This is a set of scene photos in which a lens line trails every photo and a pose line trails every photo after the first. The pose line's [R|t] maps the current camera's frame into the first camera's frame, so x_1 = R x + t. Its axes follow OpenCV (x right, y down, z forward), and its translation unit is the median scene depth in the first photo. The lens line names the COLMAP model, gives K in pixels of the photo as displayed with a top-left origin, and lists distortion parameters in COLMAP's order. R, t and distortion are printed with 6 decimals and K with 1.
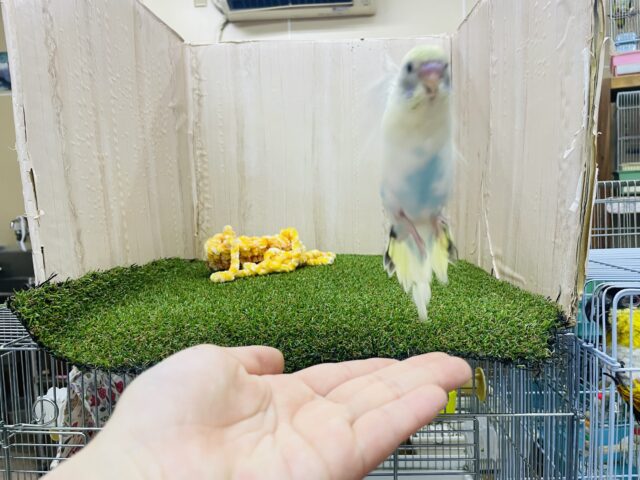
lens RADIAL K [[505.6, 0, 329.2], [0, 505.6, 229.8], [0, 0, 1]] dist [0.061398, -0.115146]
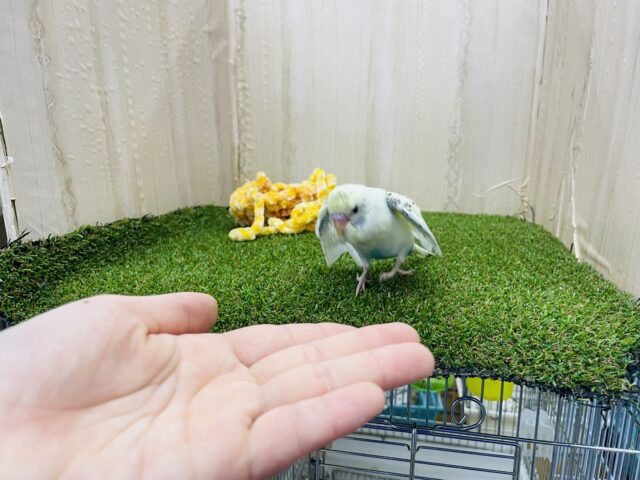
lens RADIAL K [[505.6, 0, 328.5], [0, 505.6, 238.0], [0, 0, 1]] dist [0.061398, -0.115146]
pose [[0.984587, 0.064726, -0.162475, 0.077834], [-0.040299, 0.987960, 0.149372, -0.037572], [0.170187, -0.140522, 0.975341, 0.166894]]
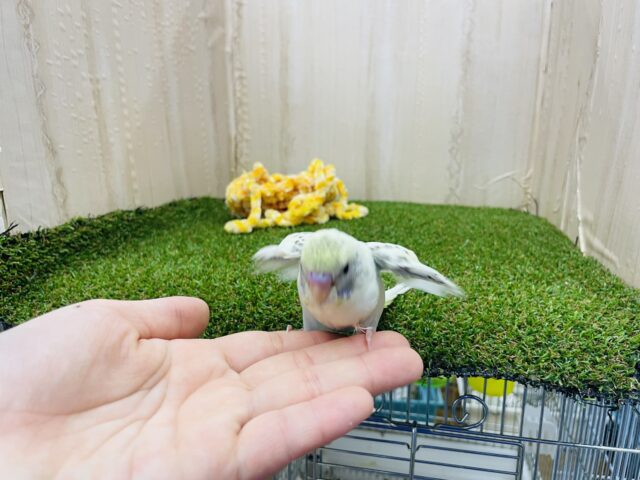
lens RADIAL K [[505.6, 0, 325.1], [0, 505.6, 240.1], [0, 0, 1]] dist [0.061398, -0.115146]
pose [[0.983517, 0.070017, -0.166709, 0.076438], [-0.041487, 0.984770, 0.168839, -0.035246], [0.175992, -0.159139, 0.971443, 0.187327]]
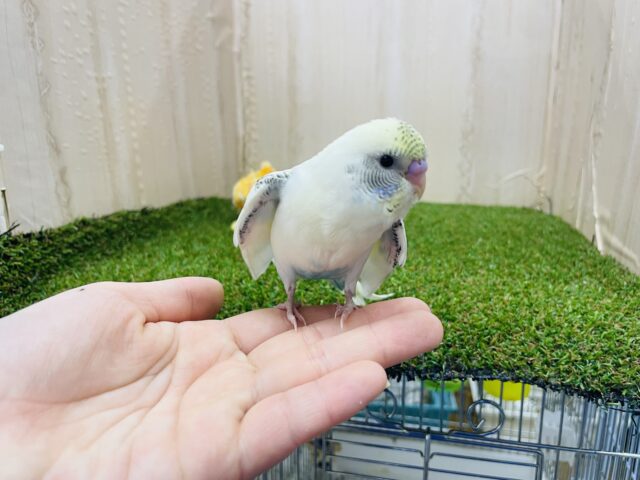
lens RADIAL K [[505.6, 0, 327.4], [0, 505.6, 230.8], [0, 0, 1]] dist [0.061398, -0.115146]
pose [[0.981242, 0.061133, -0.182830, 0.075265], [-0.034213, 0.988556, 0.146924, -0.028007], [0.189719, -0.137913, 0.972104, 0.204414]]
